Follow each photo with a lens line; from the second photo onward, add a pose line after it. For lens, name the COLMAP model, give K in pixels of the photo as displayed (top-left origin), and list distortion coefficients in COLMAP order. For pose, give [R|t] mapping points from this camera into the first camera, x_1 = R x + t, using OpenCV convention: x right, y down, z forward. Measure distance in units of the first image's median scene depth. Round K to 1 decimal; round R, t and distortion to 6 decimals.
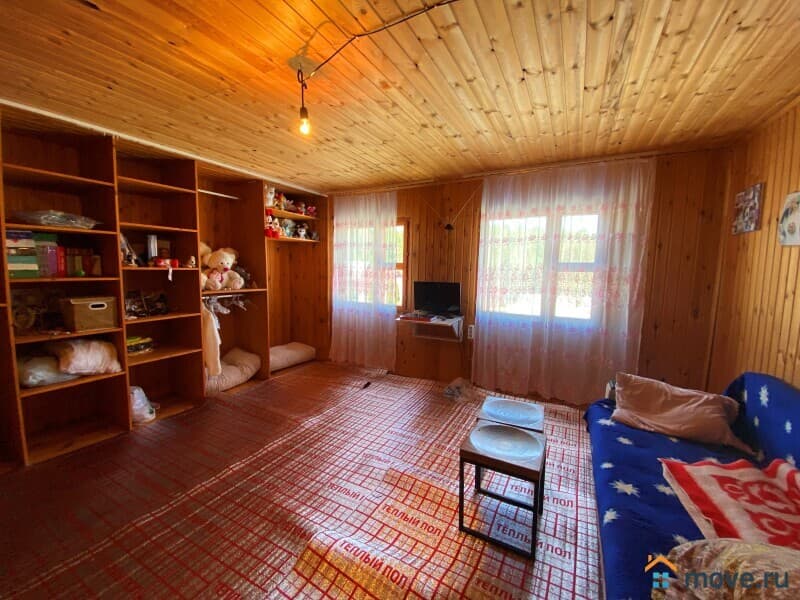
lens RADIAL K [[326.2, 0, 400.0], [0, 326.2, 300.0], [0, 0, 1]] dist [0.038671, -0.027214]
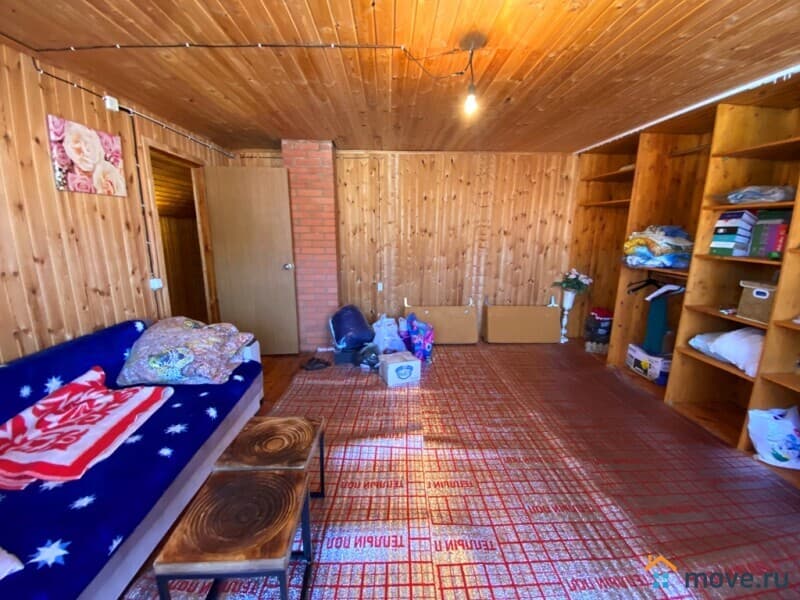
lens RADIAL K [[326.2, 0, 400.0], [0, 326.2, 300.0], [0, 0, 1]] dist [0.038671, -0.027214]
pose [[-0.869681, 0.077442, -0.487502, 0.363701], [-0.069749, 0.958428, 0.276680, -0.163462], [0.488662, 0.274626, -0.828125, 1.520730]]
